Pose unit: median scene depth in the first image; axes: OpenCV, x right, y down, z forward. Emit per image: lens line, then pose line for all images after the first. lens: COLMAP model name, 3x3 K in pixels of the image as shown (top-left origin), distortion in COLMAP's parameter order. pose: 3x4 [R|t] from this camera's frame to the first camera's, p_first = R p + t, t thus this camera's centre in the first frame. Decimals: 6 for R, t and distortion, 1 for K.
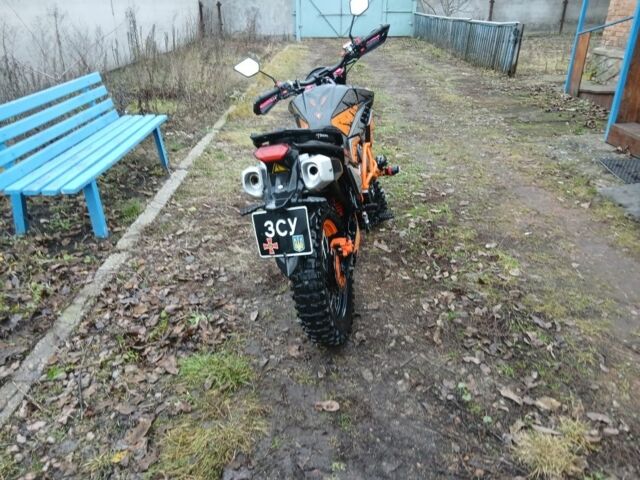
lens RADIAL K [[506.1, 0, 315.8], [0, 506.1, 245.3], [0, 0, 1]] dist [0.064221, -0.117444]
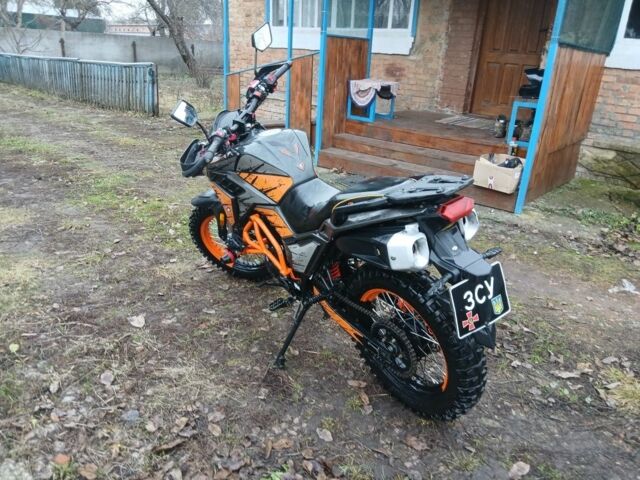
lens RADIAL K [[506.1, 0, 314.7], [0, 506.1, 243.2], [0, 0, 1]] dist [0.064221, -0.117444]
pose [[0.646228, -0.230121, 0.727622, -0.819770], [0.284931, 0.957259, 0.049690, -0.230161], [-0.707958, 0.175211, 0.684176, 0.600450]]
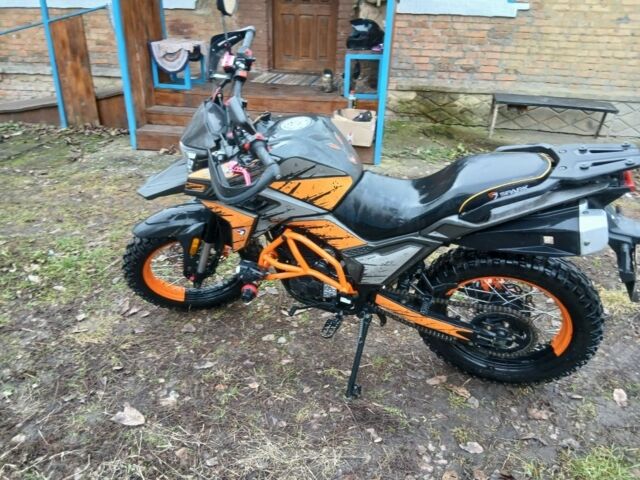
lens RADIAL K [[506.1, 0, 322.2], [0, 506.1, 245.3], [0, 0, 1]] dist [0.064221, -0.117444]
pose [[0.121006, -0.402611, 0.907338, -0.882415], [0.421887, 0.848251, 0.320128, -0.534342], [-0.898537, 0.344057, 0.272499, 1.218677]]
